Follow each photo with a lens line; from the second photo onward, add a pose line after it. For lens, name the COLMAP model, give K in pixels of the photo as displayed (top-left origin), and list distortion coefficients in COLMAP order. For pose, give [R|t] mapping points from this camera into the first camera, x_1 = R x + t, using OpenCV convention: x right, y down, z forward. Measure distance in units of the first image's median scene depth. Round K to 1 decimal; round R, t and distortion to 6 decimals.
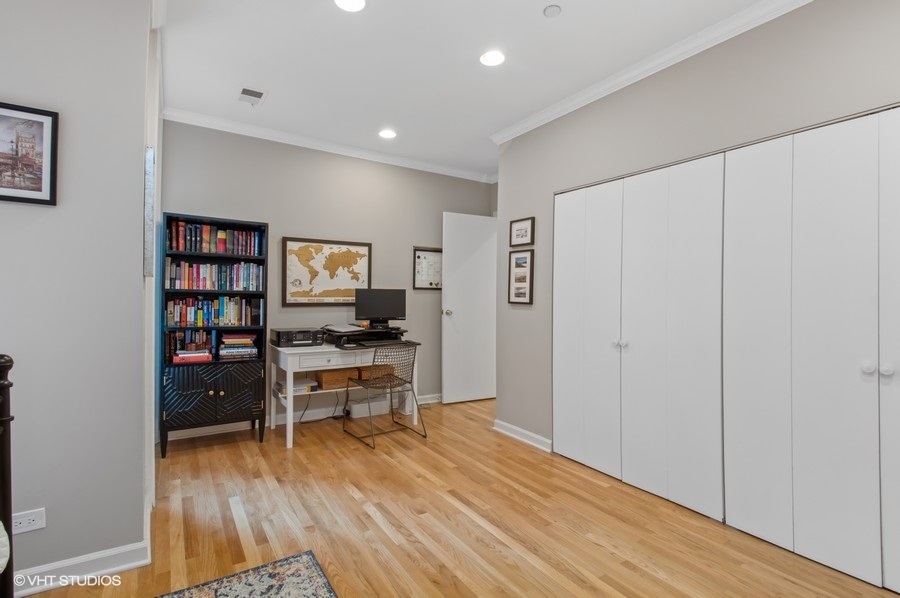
lens RADIAL K [[421.6, 0, 447.5], [0, 421.6, 291.1], [0, 0, 1]] dist [0.001635, -0.000154]
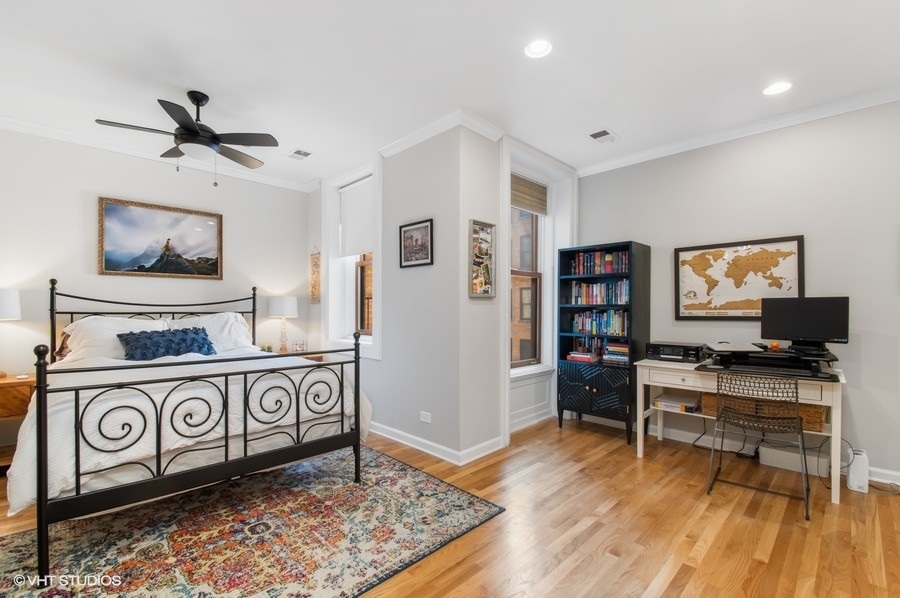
lens RADIAL K [[400.3, 0, 447.0], [0, 400.3, 303.7], [0, 0, 1]] dist [-0.013829, -0.000196]
pose [[0.195185, -0.025104, -0.980445, 0.466657], [0.015451, 0.999627, -0.022519, 0.013523], [0.980645, -0.010754, 0.195500, 0.338855]]
